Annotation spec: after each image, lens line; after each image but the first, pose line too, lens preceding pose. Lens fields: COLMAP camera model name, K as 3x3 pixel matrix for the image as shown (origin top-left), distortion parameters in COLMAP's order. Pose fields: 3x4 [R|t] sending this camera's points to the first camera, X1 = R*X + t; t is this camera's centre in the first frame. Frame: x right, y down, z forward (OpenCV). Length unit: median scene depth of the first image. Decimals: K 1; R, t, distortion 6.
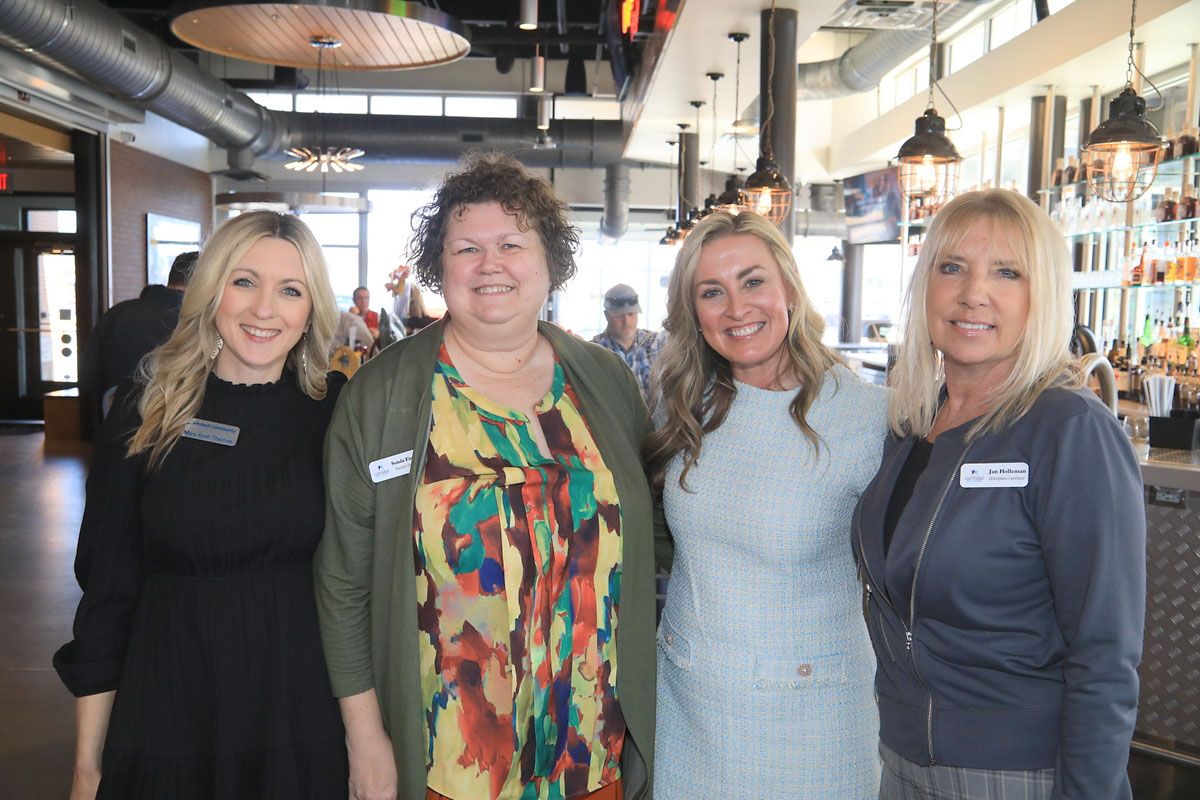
lens RADIAL K [[1234.4, 0, 601.8], [0, 1234.4, 398.4], [0, 0, 1]] dist [0.026143, 0.000000]
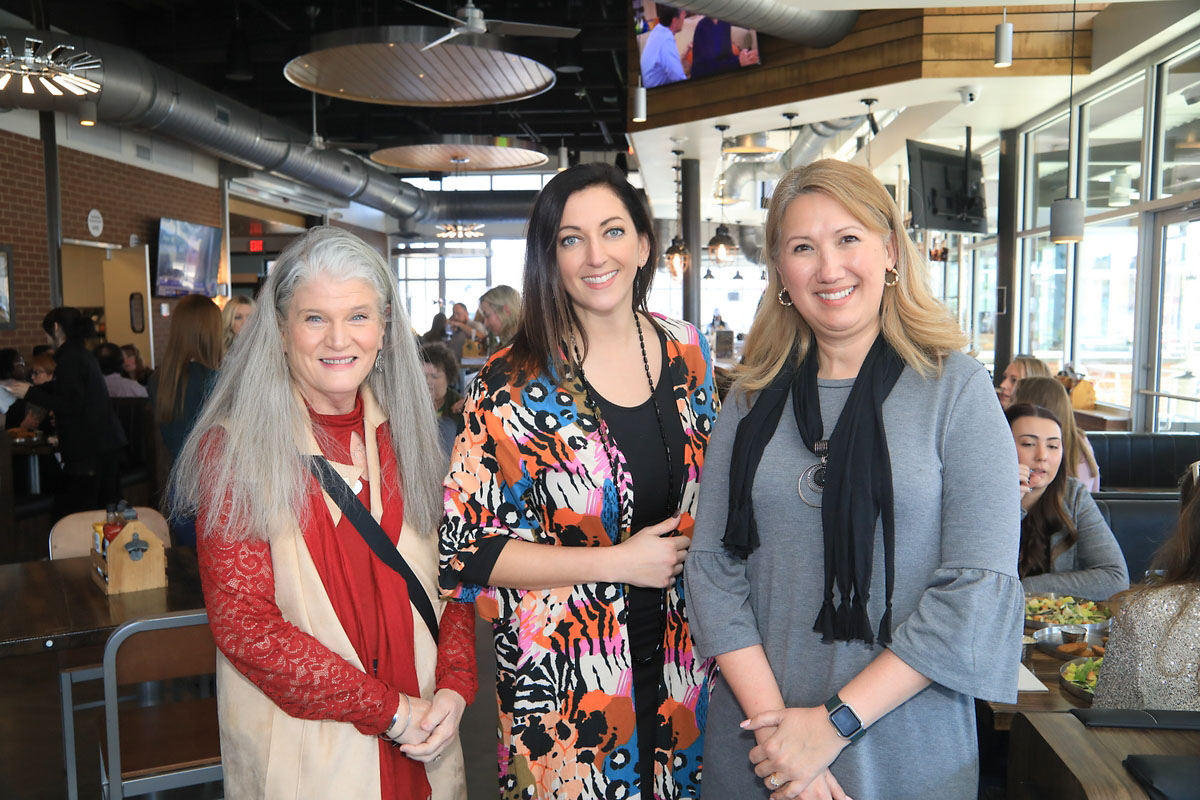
lens RADIAL K [[1050.5, 0, 599.3], [0, 1050.5, 402.8], [0, 0, 1]] dist [-0.029189, 0.046000]
pose [[0.995188, -0.014833, -0.096854, 0.130157], [0.015321, 0.999873, 0.004296, 0.046029], [0.096778, -0.005759, 0.995289, -0.526149]]
